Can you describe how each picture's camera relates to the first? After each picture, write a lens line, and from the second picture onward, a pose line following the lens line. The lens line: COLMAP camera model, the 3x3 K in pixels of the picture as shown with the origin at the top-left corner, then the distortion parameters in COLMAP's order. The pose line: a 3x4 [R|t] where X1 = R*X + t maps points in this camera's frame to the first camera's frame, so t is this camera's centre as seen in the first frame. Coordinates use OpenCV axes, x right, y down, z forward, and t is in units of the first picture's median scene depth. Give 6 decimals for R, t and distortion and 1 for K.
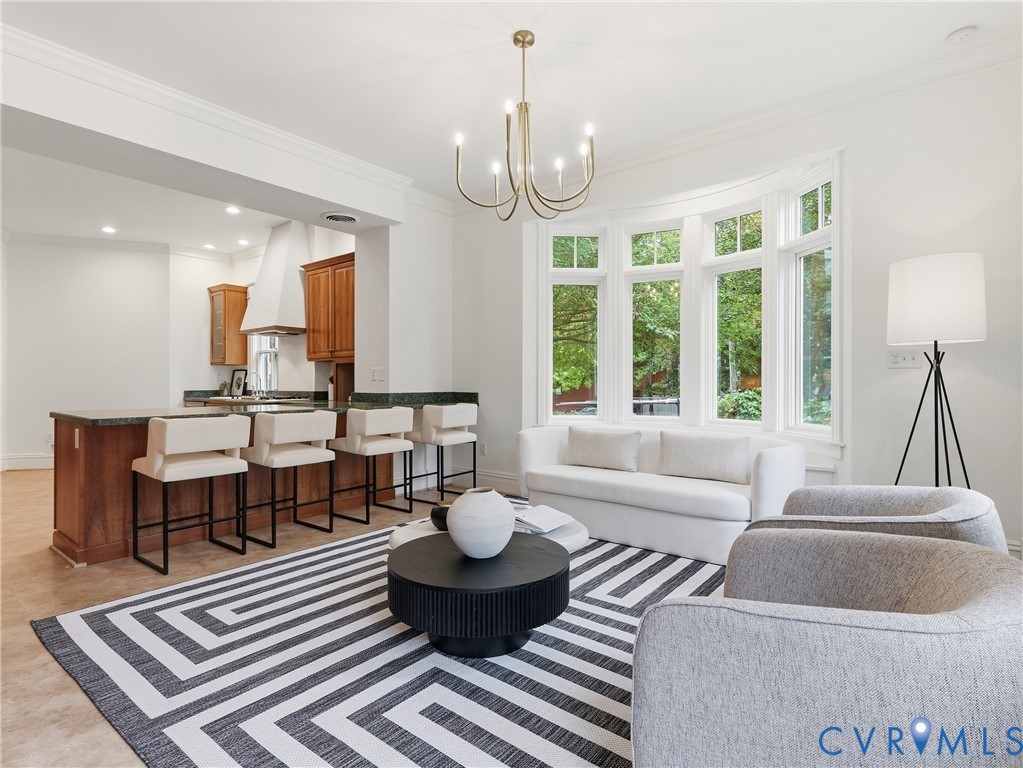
lens RADIAL K [[537.0, 0, 509.0], [0, 537.0, 385.2], [0, 0, 1]] dist [0.004268, 0.000644]
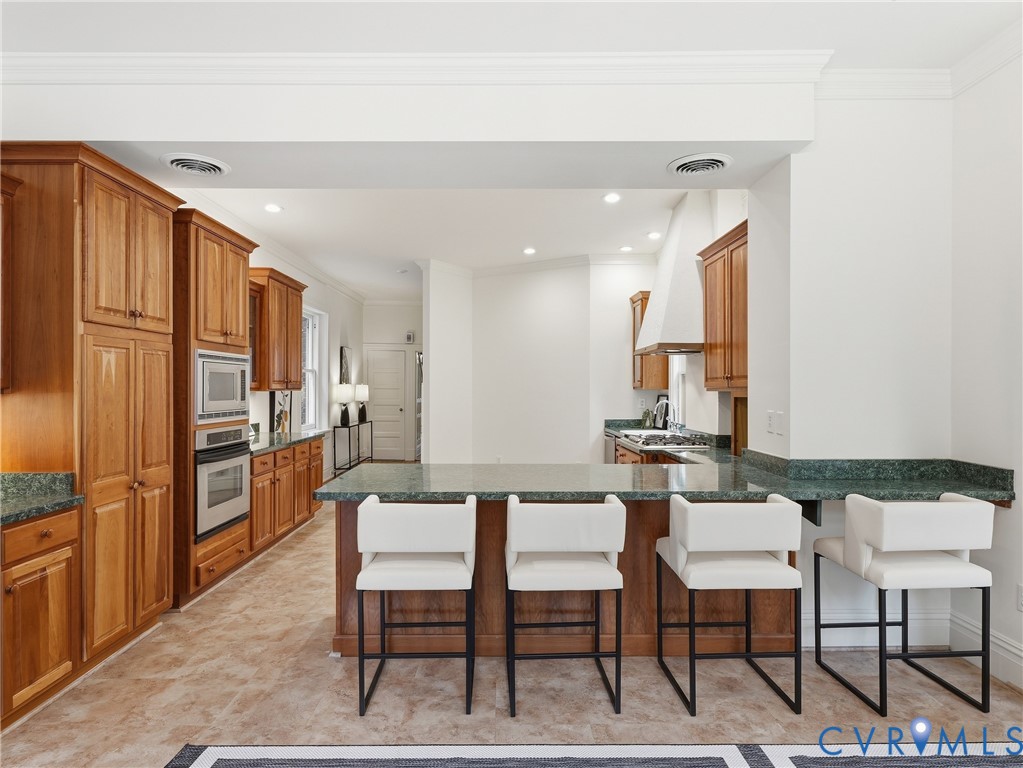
lens RADIAL K [[592.9, 0, 507.4], [0, 592.9, 388.2], [0, 0, 1]] dist [-0.001406, -0.002829]
pose [[0.621111, 0.000704, -0.783722, 0.067256], [-0.001427, 0.999999, -0.000232, -0.053785], [0.783721, 0.001263, 0.621111, 0.373985]]
